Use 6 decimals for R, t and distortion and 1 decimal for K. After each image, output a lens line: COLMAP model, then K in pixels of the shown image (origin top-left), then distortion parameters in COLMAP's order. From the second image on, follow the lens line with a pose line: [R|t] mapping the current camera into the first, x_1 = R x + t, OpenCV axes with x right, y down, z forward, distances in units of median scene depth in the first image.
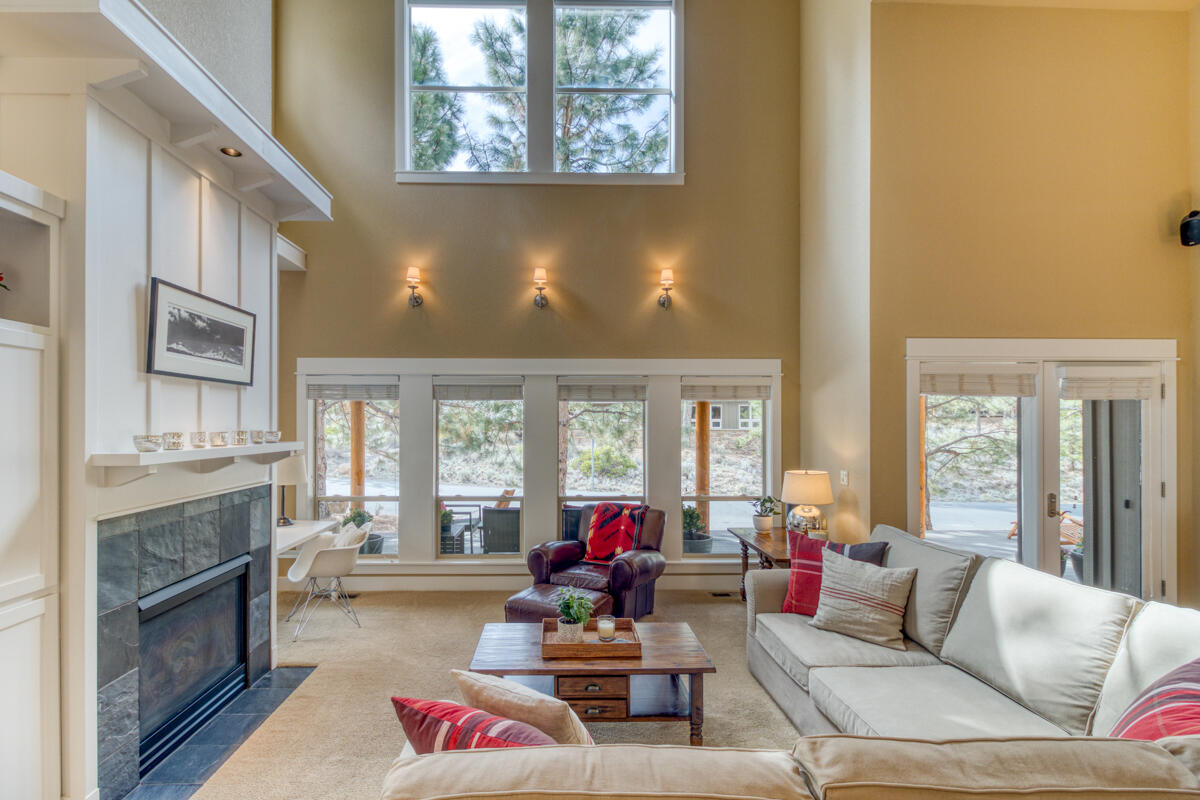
lens RADIAL K [[566.8, 0, 563.6], [0, 566.8, 420.0], [0, 0, 1]] dist [0.021006, -0.017480]
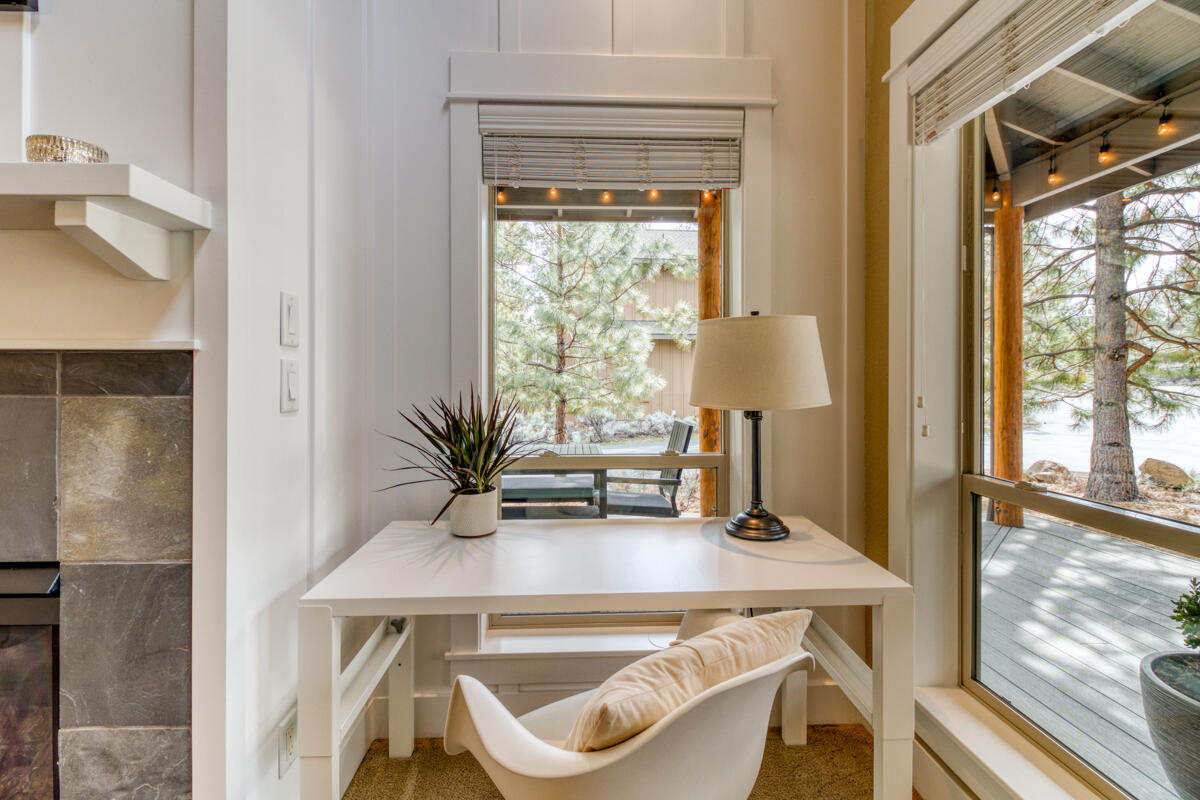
lens RADIAL K [[559.3, 0, 600.7], [0, 559.3, 384.6], [0, 0, 1]] dist [0.026787, -0.016983]
pose [[0.034988, 0.003970, -0.999380, -0.200947], [0.008002, 0.999959, 0.004252, 0.114283], [0.999356, -0.008145, 0.034955, 1.054912]]
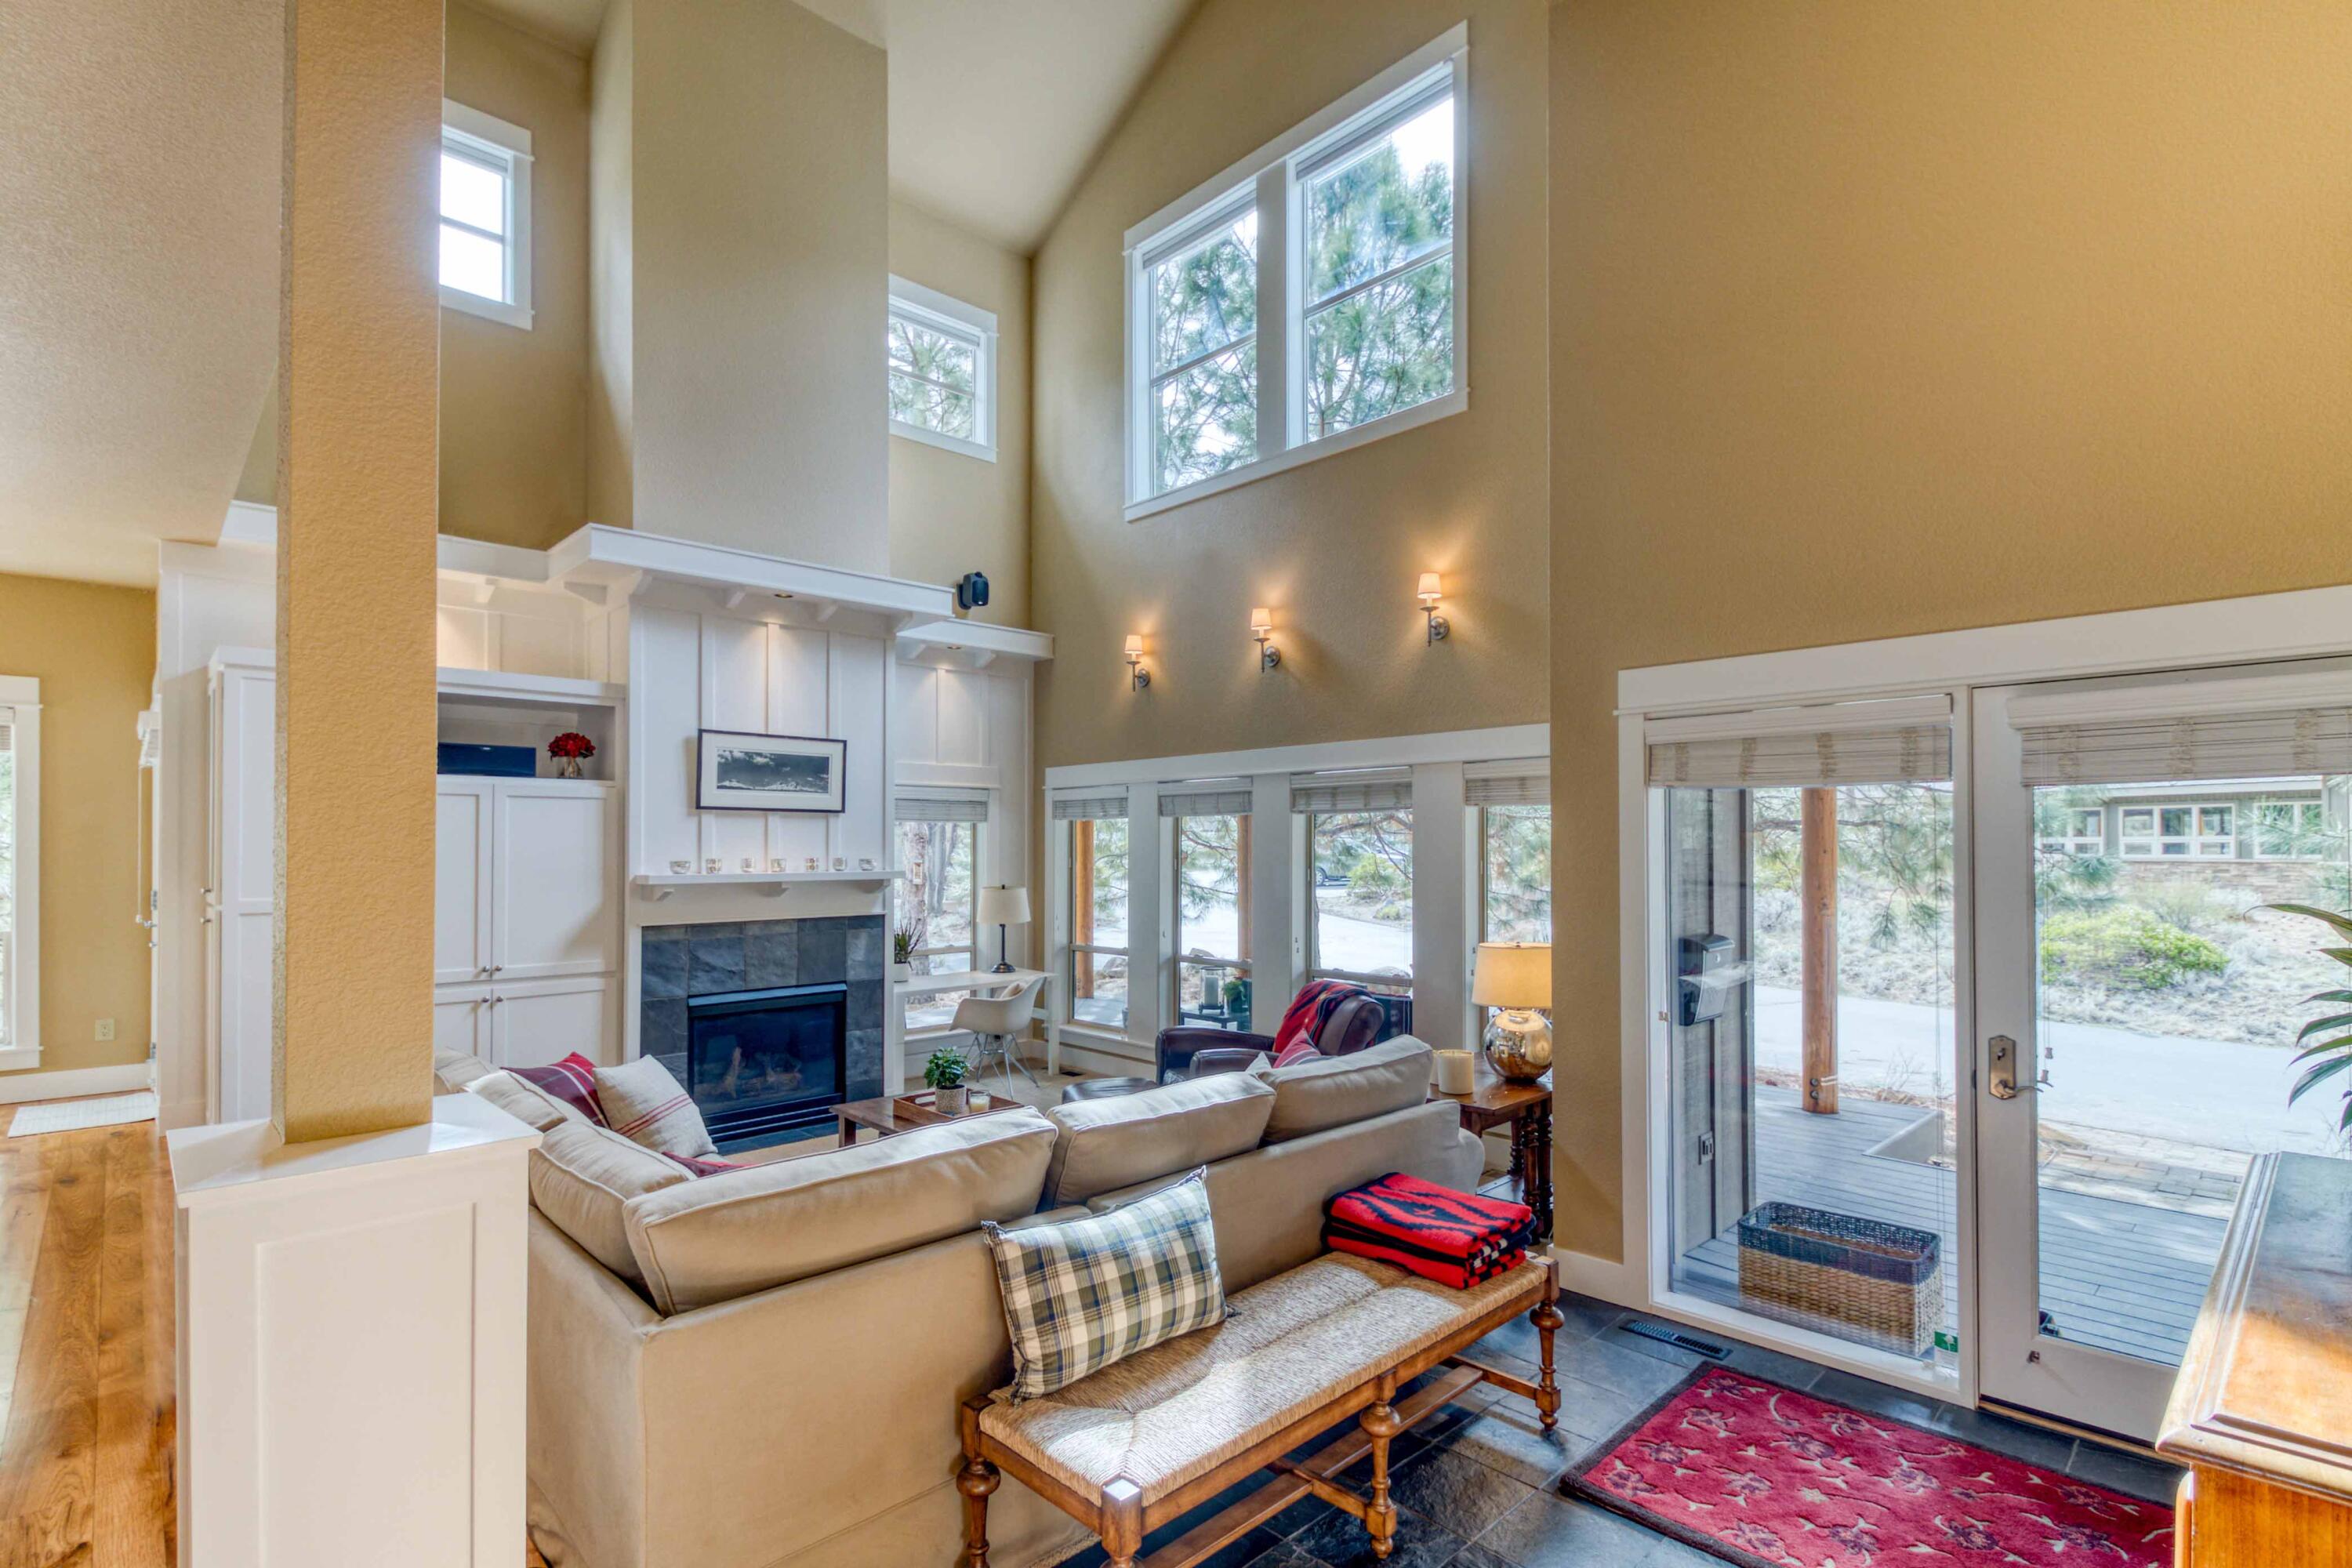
lens RADIAL K [[1120.8, 0, 1182.3], [0, 1120.8, 834.0], [0, 0, 1]] dist [0.025327, -0.020285]
pose [[0.676440, -0.011047, -0.736415, 1.050818], [0.006567, 0.999938, -0.008968, -0.001477], [0.736468, 0.001231, 0.676471, 0.094508]]
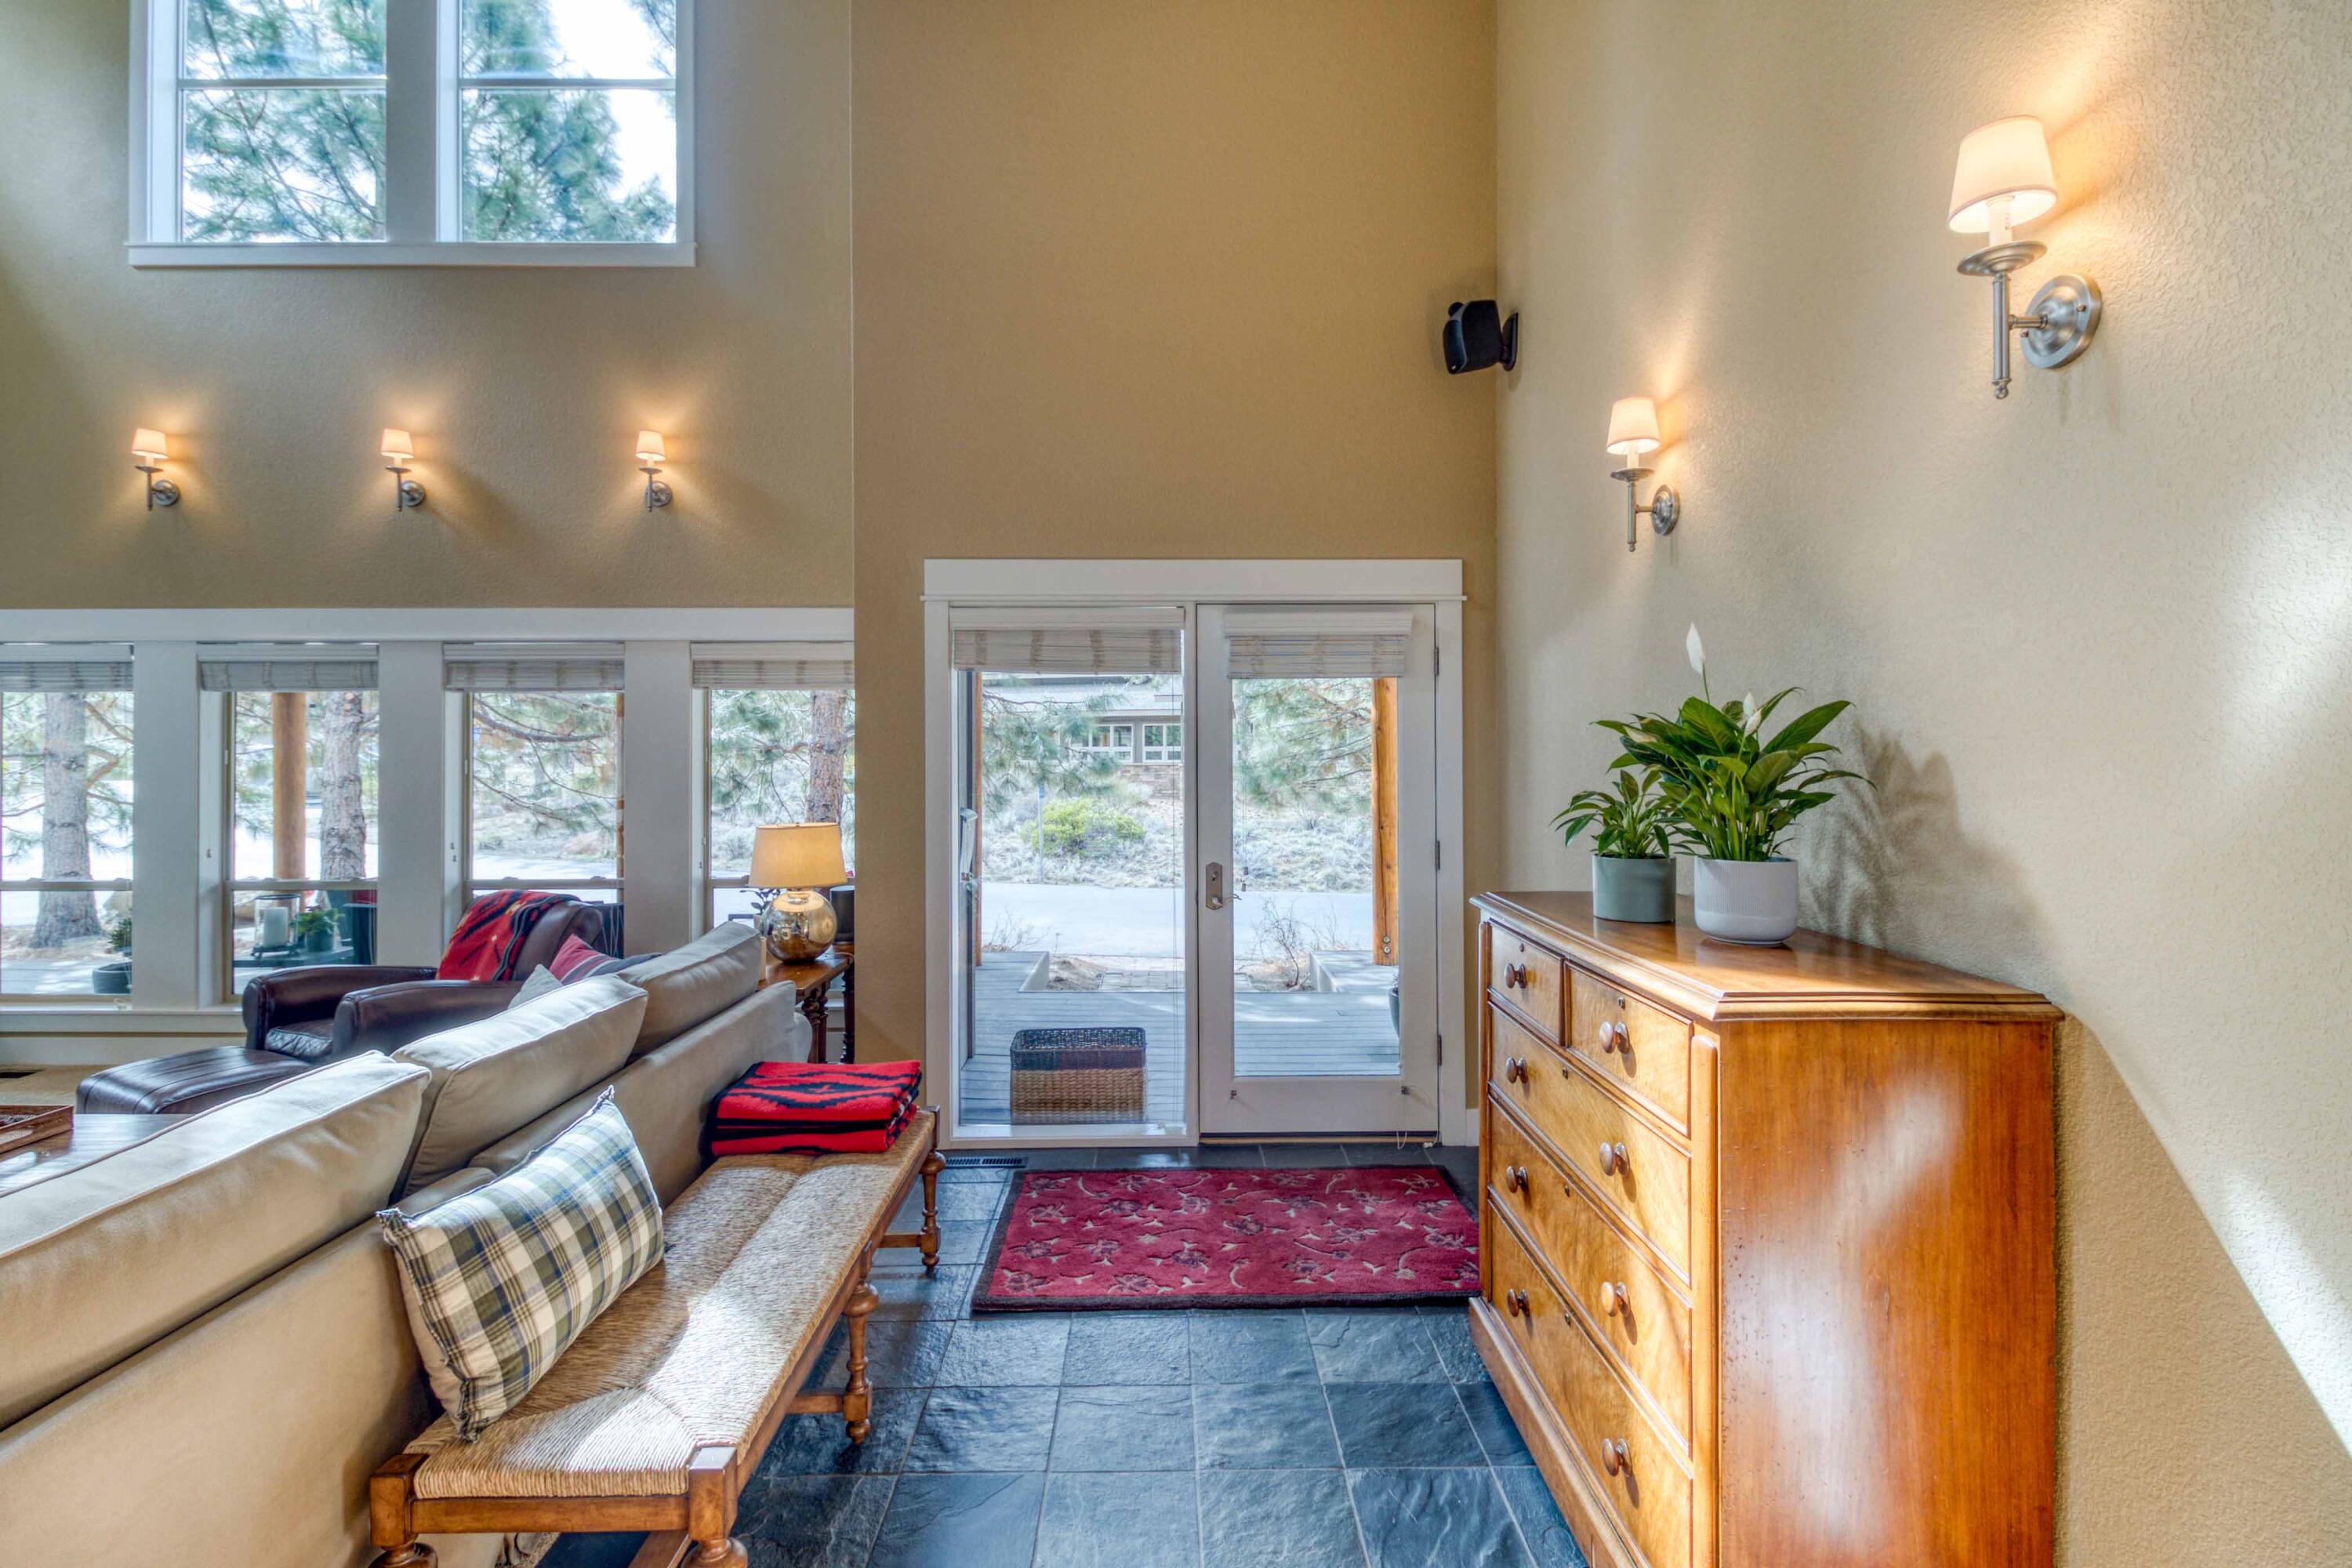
lens RADIAL K [[1096.3, 0, 1177.4], [0, 1096.3, 753.9], [0, 0, 1]] dist [0.026787, -0.016983]
pose [[0.999955, -0.004157, -0.008524, 0.839622], [0.004173, 0.999989, 0.001893, 0.029523], [0.008516, -0.001929, 0.999962, 0.018058]]
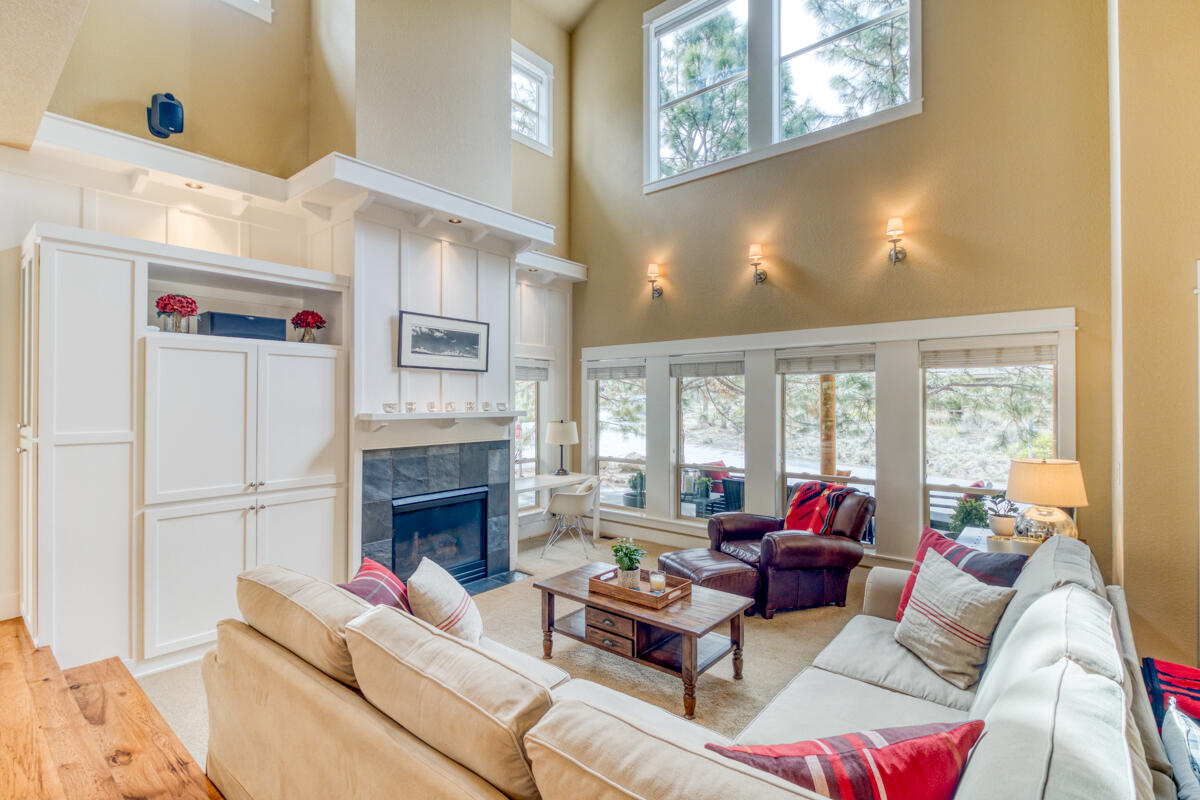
lens RADIAL K [[559.0, 0, 601.7], [0, 559.0, 397.1], [0, 0, 1]] dist [0.023103, -0.016850]
pose [[0.758268, -0.005947, -0.651916, 0.506778], [0.004263, 0.999982, -0.004164, 0.010404], [0.651929, 0.000378, 0.758280, 0.079666]]
